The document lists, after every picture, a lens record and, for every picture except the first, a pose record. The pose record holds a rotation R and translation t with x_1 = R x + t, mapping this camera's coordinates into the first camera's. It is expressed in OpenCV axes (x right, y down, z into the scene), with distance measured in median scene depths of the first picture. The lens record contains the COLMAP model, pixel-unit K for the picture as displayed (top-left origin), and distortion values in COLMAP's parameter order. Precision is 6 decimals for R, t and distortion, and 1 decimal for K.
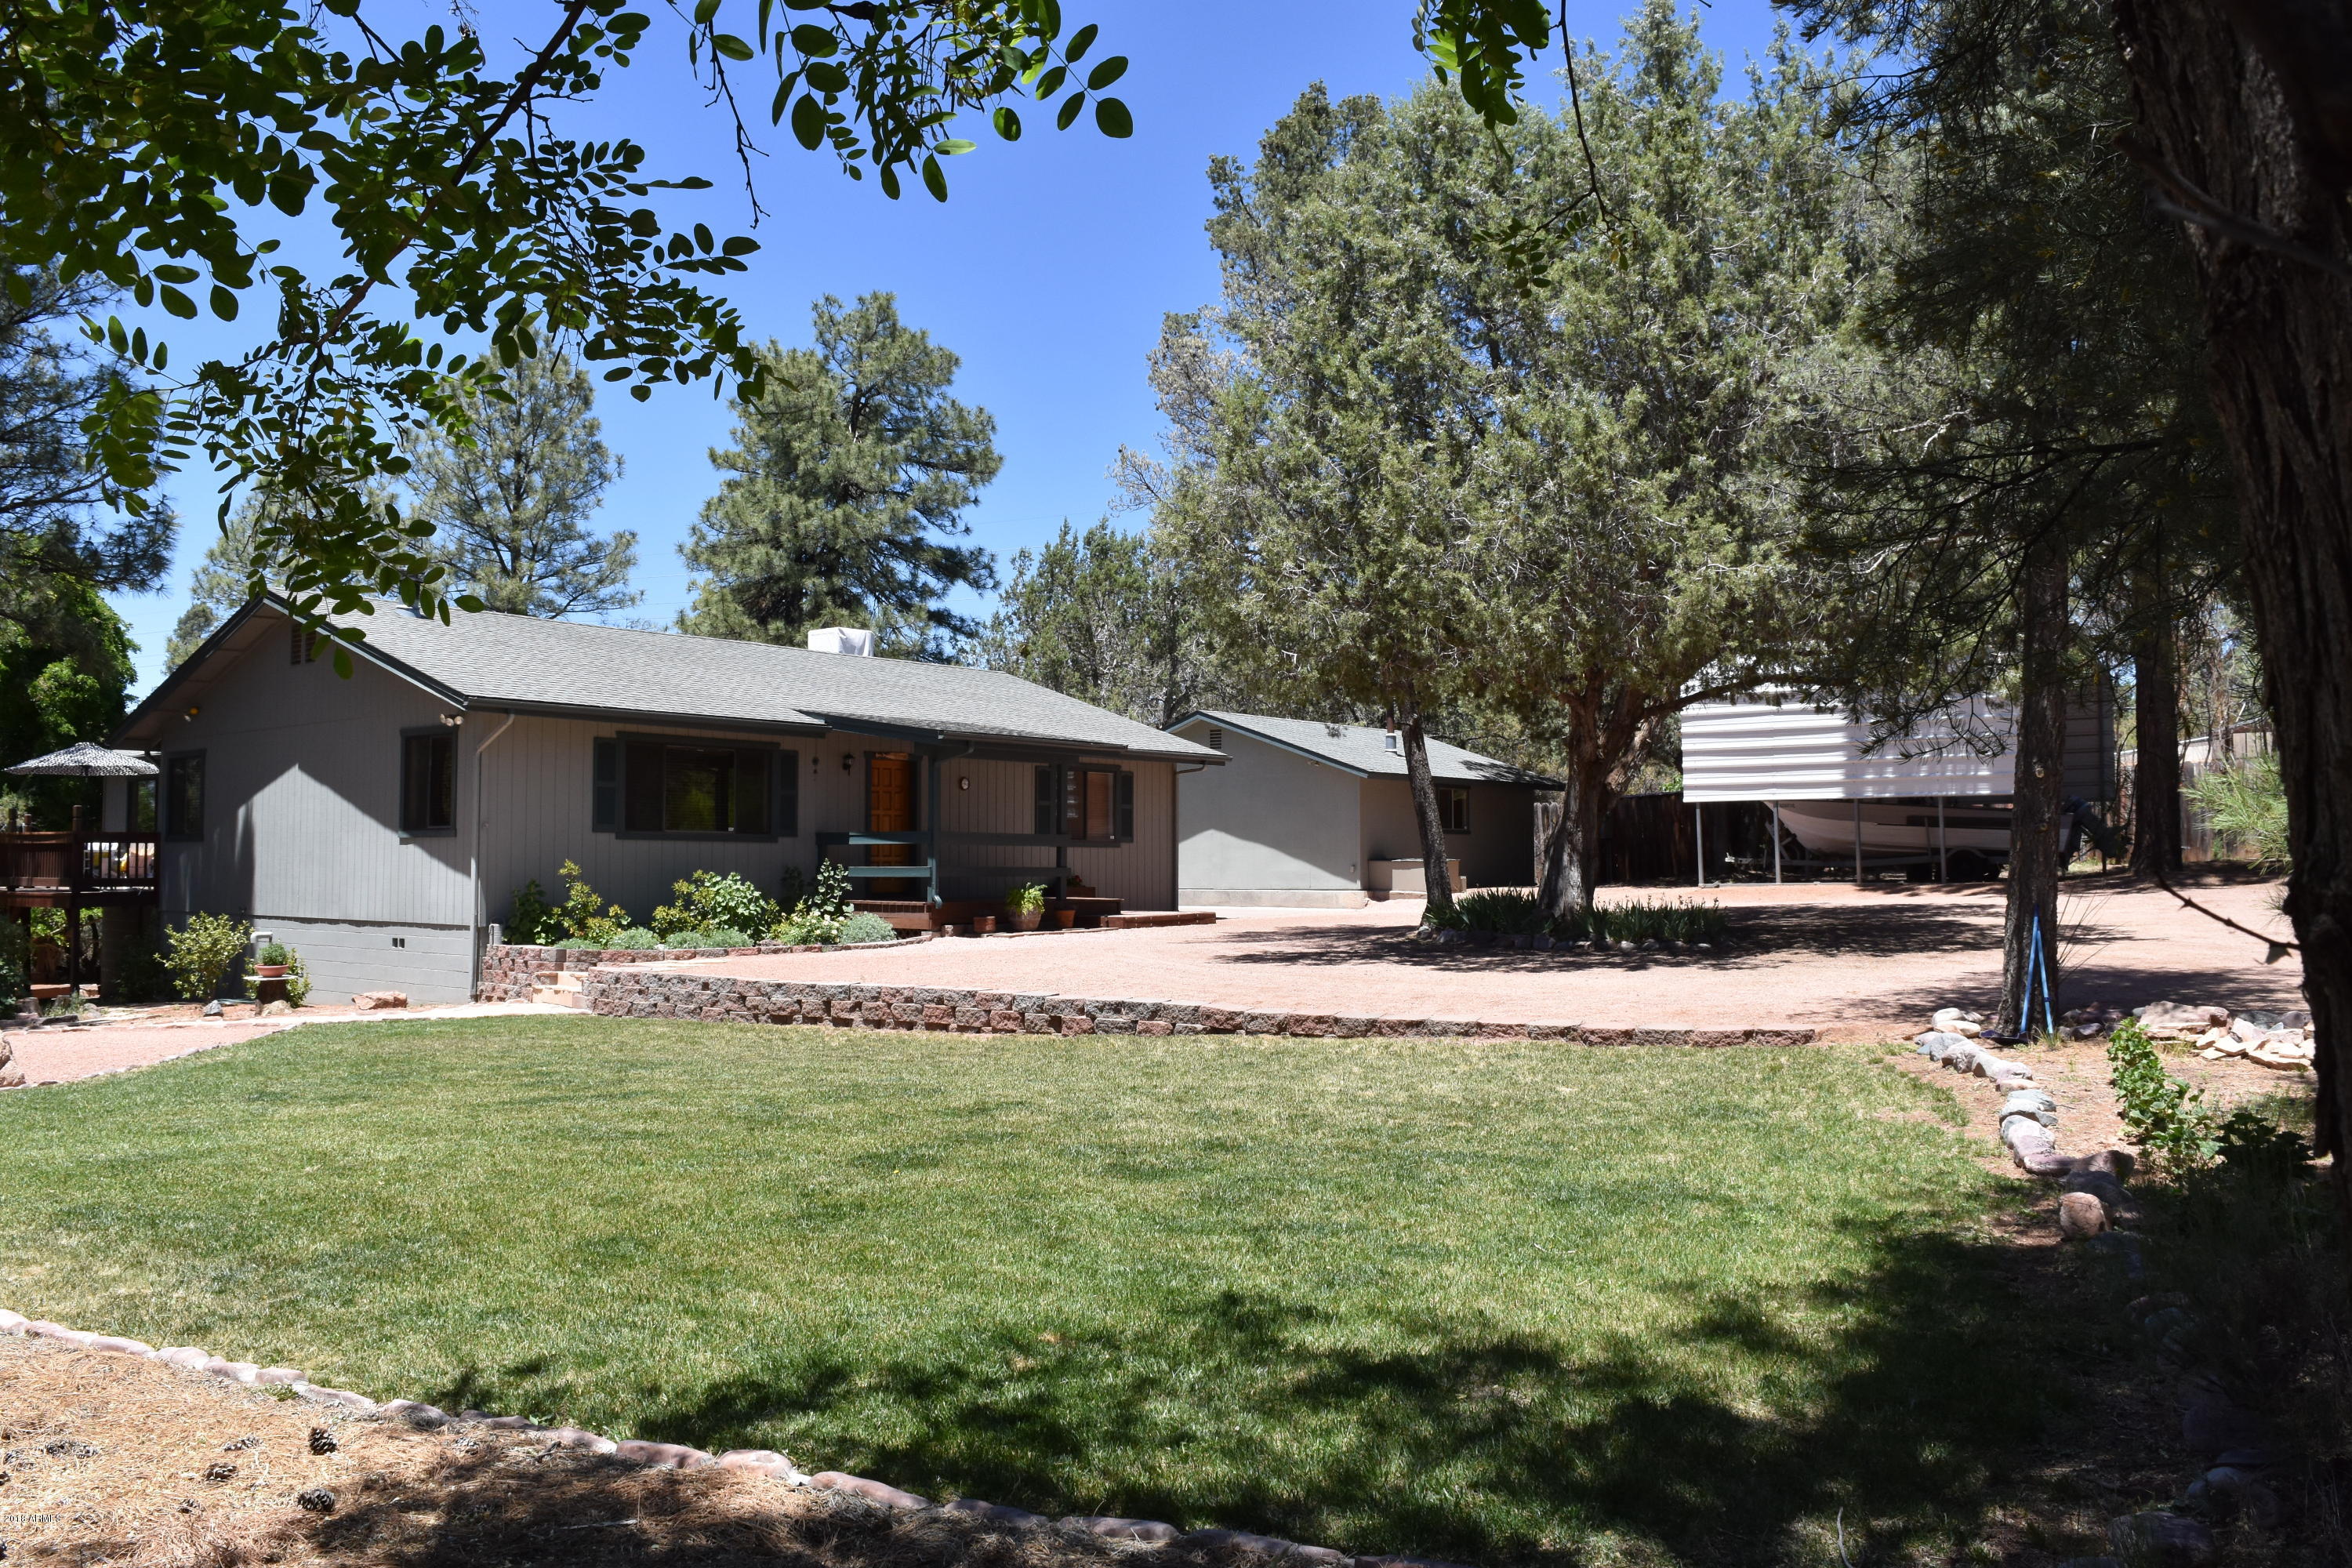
lens RADIAL K [[1846.5, 0, 1173.8], [0, 1846.5, 776.2], [0, 0, 1]] dist [-0.099086, 0.026150]
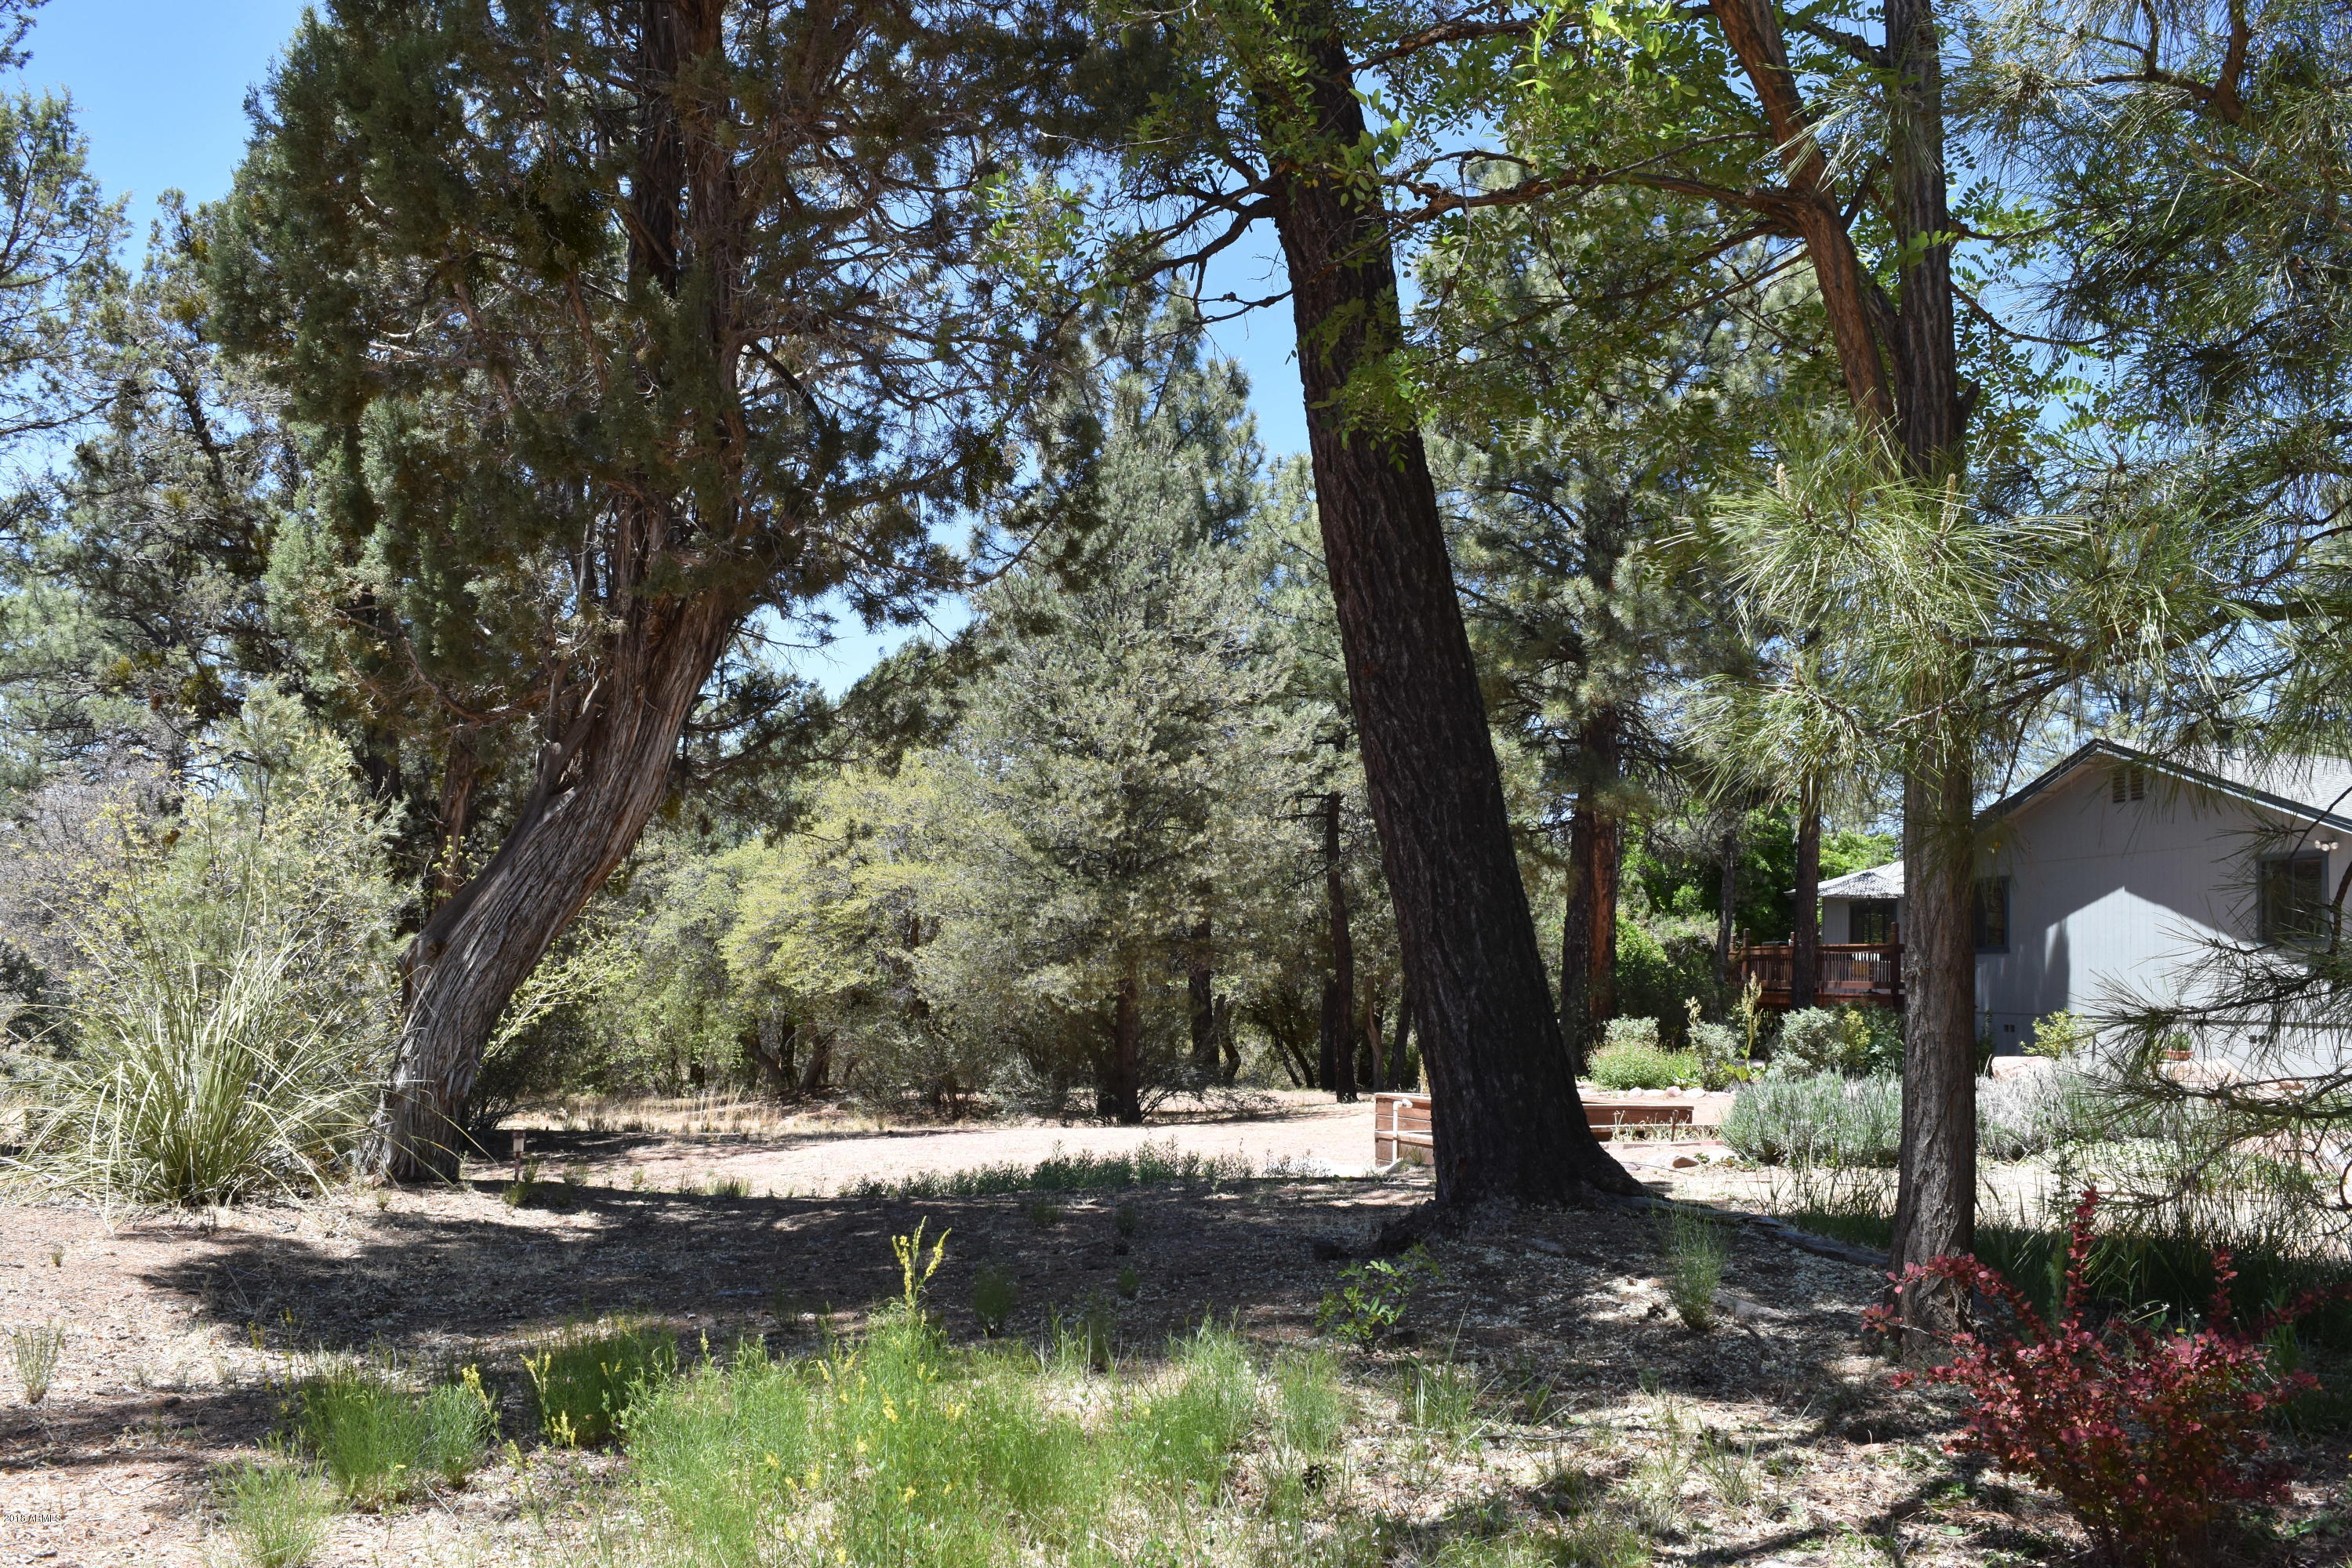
lens RADIAL K [[1846.5, 0, 1173.8], [0, 1846.5, 776.2], [0, 0, 1]] dist [-0.099086, 0.026150]
pose [[0.762734, -0.036056, -0.645706, -0.196910], [-0.015609, 0.997127, -0.074118, 0.017918], [0.646523, 0.066611, 0.759981, -0.298378]]
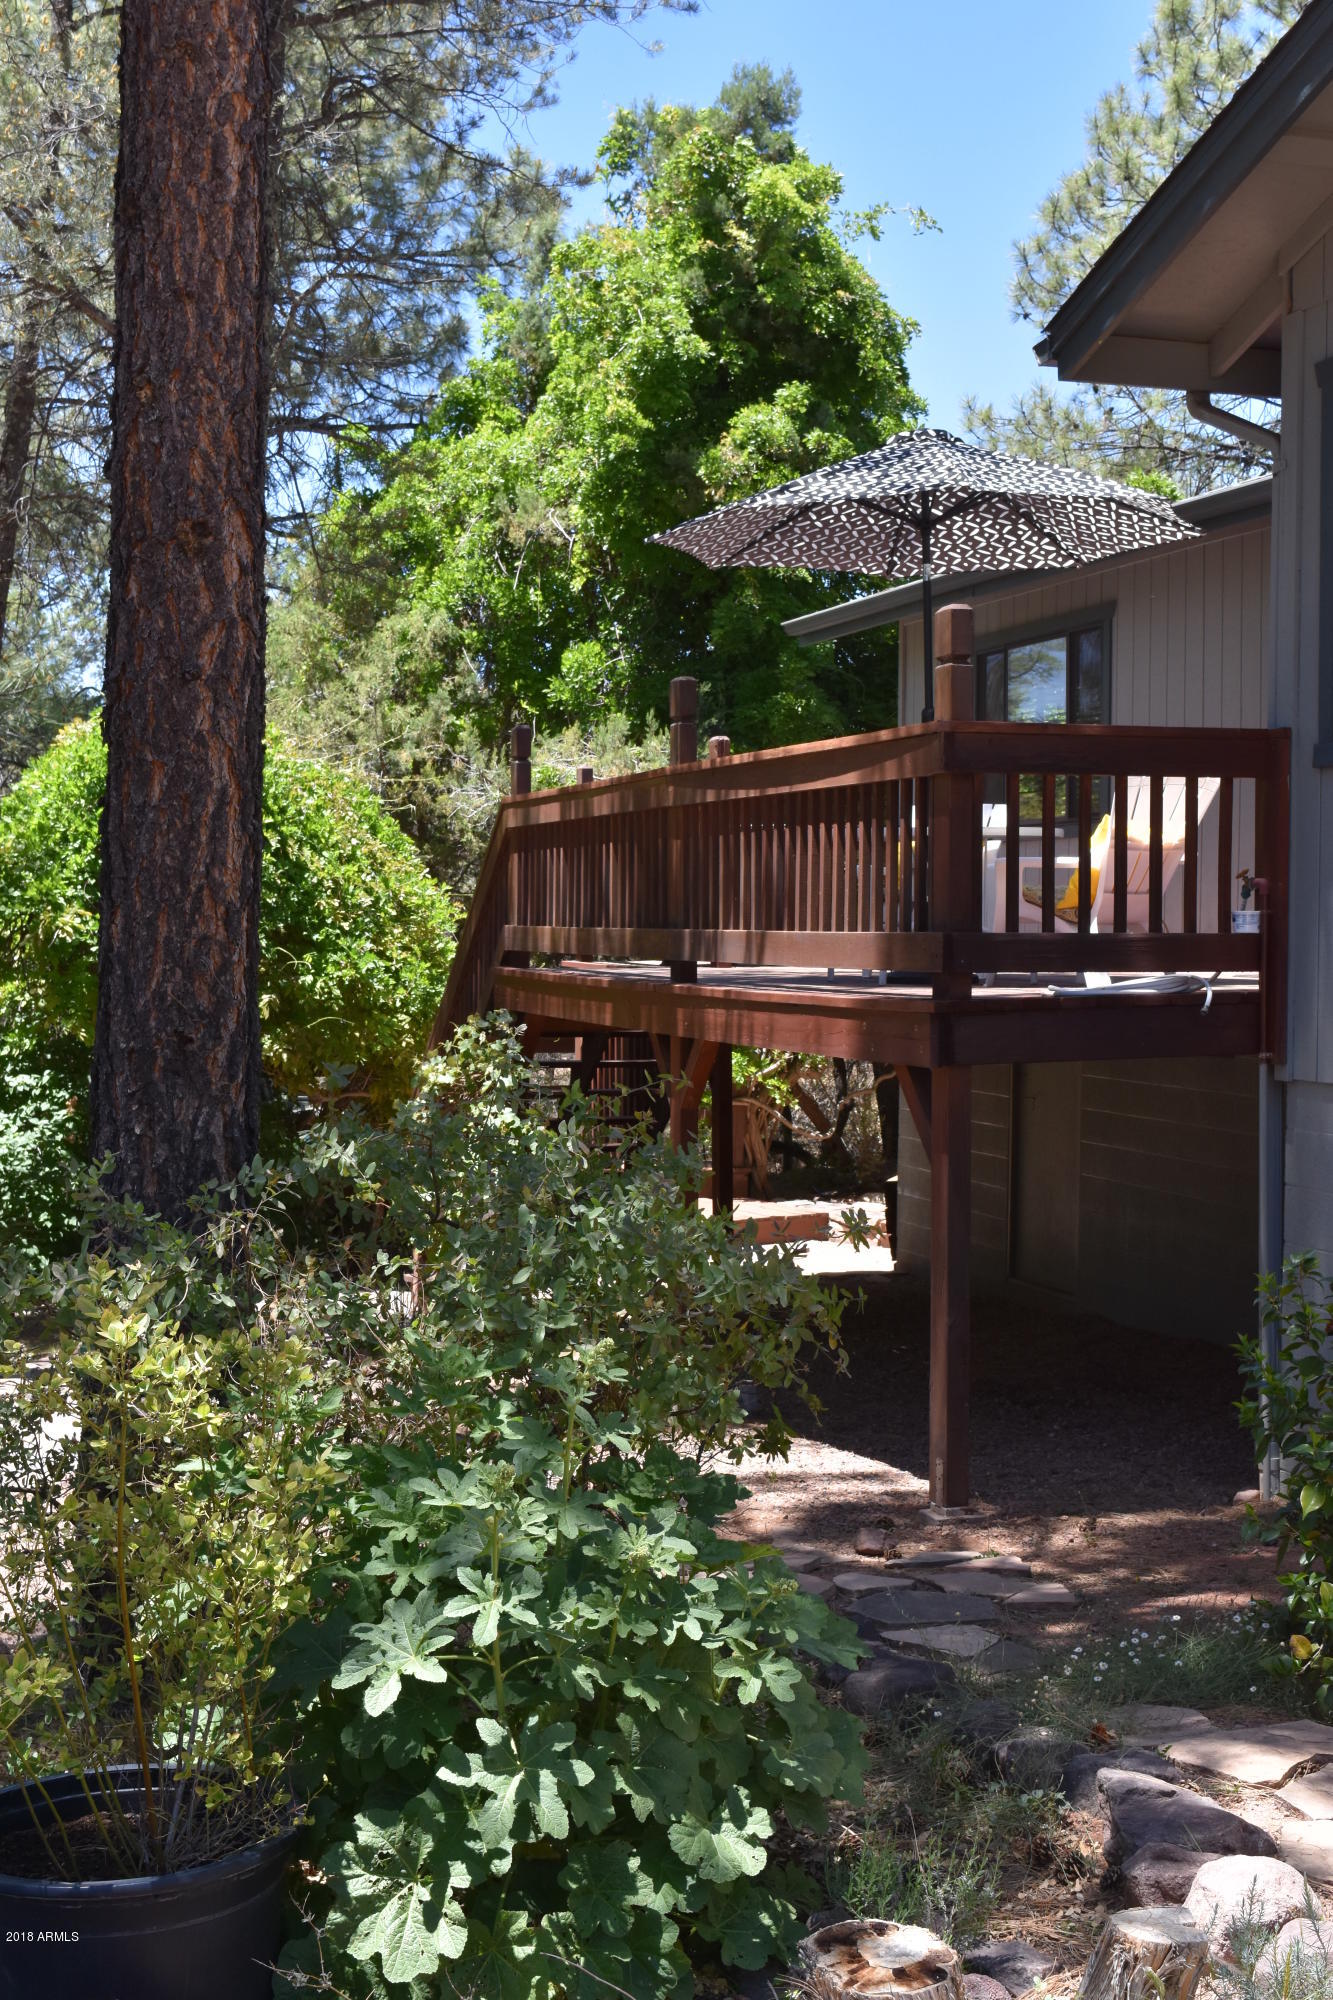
lens RADIAL K [[2630.5, 0, 666.5], [0, 2630.5, 1000.0], [0, 0, 1]] dist [0.002938, -0.005242]
pose [[0.839368, 0.023034, -0.543075, -0.492571], [0.018371, 0.997329, 0.070695, 0.043591], [0.543253, -0.069316, 0.836703, 0.744564]]
